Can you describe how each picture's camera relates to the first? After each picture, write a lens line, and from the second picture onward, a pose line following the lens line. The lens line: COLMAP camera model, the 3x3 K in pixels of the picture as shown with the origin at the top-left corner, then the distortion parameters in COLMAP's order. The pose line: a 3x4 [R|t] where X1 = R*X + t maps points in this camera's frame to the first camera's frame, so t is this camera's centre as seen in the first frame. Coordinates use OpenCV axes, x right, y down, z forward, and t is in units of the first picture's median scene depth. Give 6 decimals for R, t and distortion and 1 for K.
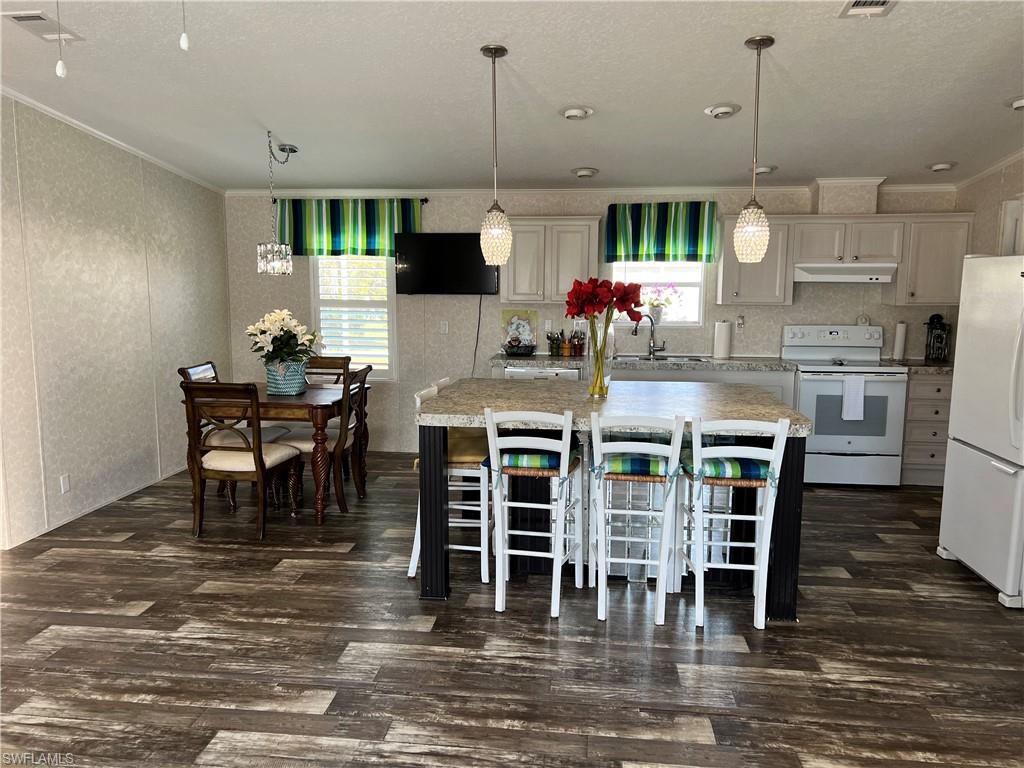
lens RADIAL K [[773.2, 0, 509.1], [0, 773.2, 386.1], [0, 0, 1]] dist [0.050511, -0.048950]
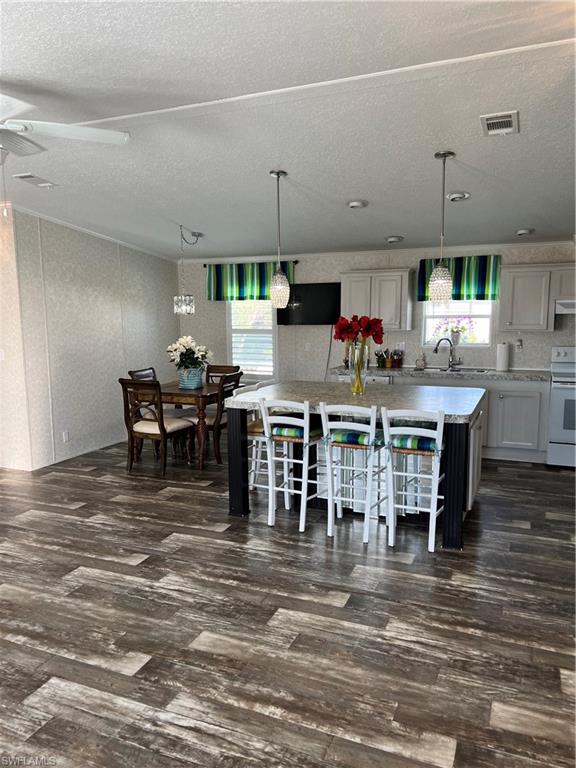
lens RADIAL K [[579.9, 0, 286.0], [0, 579.9, 390.9], [0, 0, 1]] dist [0.050511, -0.048950]
pose [[0.959959, 0.025857, -0.278946, 0.245620], [-0.025757, 0.999660, 0.004025, 0.005624], [0.278955, 0.003321, 0.960298, -0.098377]]
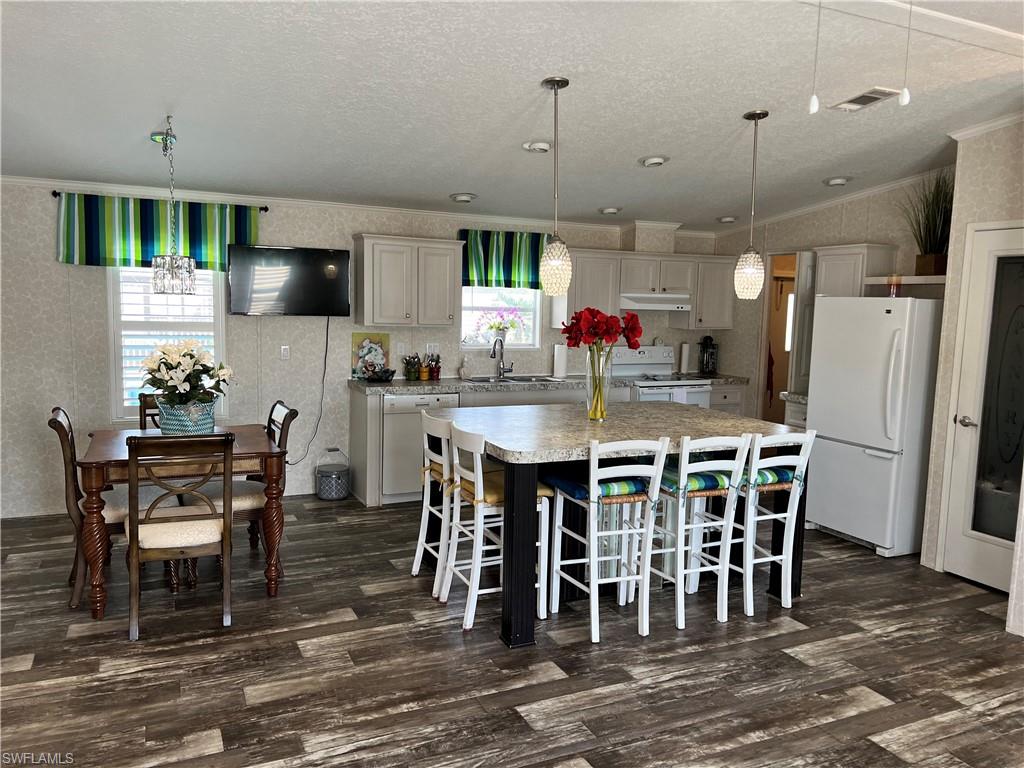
lens RADIAL K [[773.2, 0, 522.3], [0, 773.2, 383.3], [0, 0, 1]] dist [0.050511, -0.048950]
pose [[0.845737, -0.039874, 0.532108, -0.437811], [0.050381, 0.998716, -0.005236, -0.030594], [-0.531216, 0.031237, 0.846660, 0.136138]]
